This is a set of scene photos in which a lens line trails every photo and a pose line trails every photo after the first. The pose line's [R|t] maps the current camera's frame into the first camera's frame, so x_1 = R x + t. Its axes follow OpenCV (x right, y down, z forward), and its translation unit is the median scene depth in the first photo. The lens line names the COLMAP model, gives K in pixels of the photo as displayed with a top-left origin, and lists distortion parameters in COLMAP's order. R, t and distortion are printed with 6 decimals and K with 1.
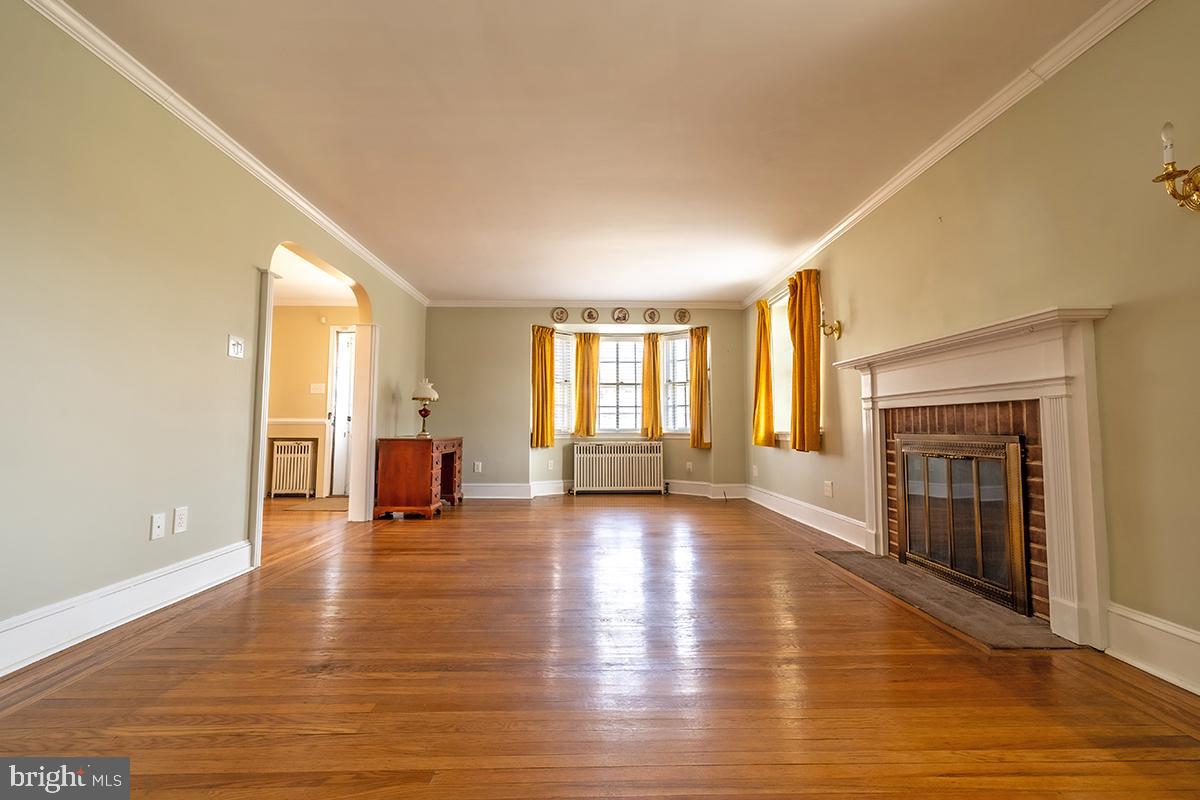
lens RADIAL K [[505.6, 0, 596.2], [0, 505.6, 394.0], [0, 0, 1]] dist [-0.000007, 0.000032]
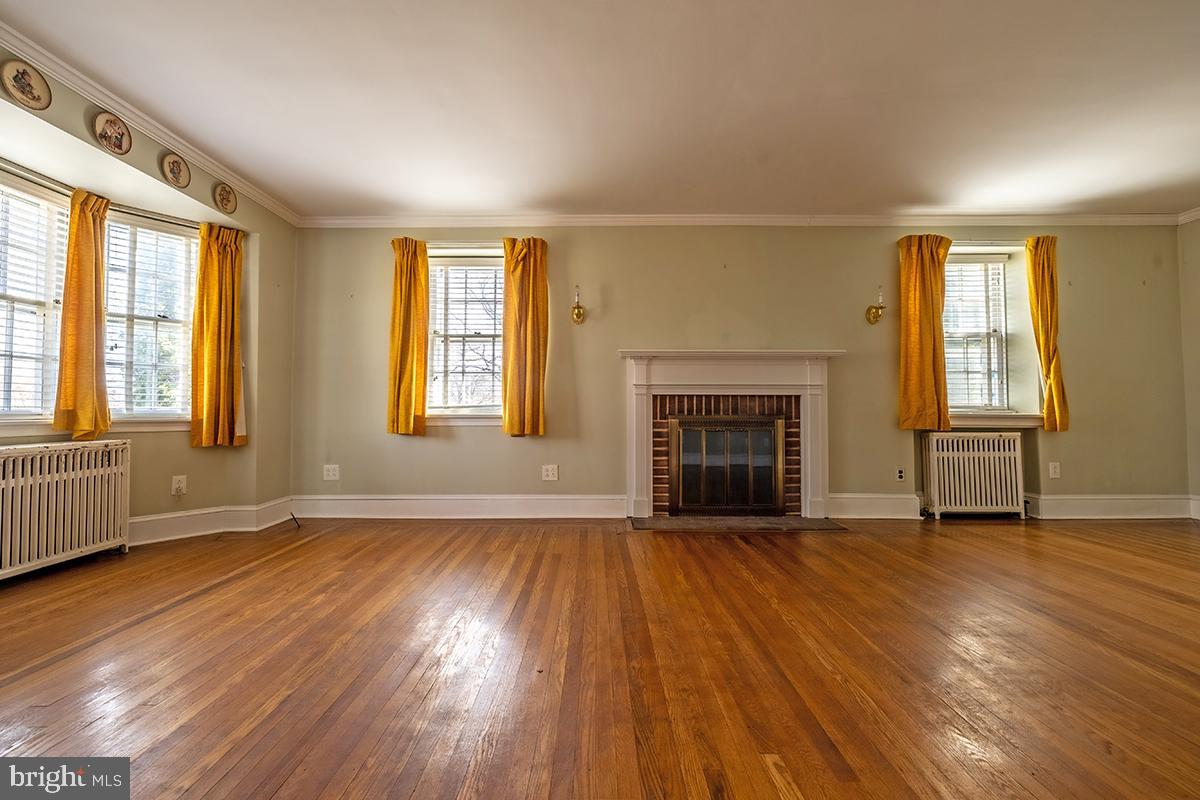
lens RADIAL K [[505.6, 0, 596.2], [0, 505.6, 394.0], [0, 0, 1]] dist [-0.000007, 0.000032]
pose [[0.024644, 0.035617, 0.999062, -0.623543], [-0.068414, 0.997082, -0.033859, 0.075767], [-0.997353, -0.067515, 0.027008, 1.077430]]
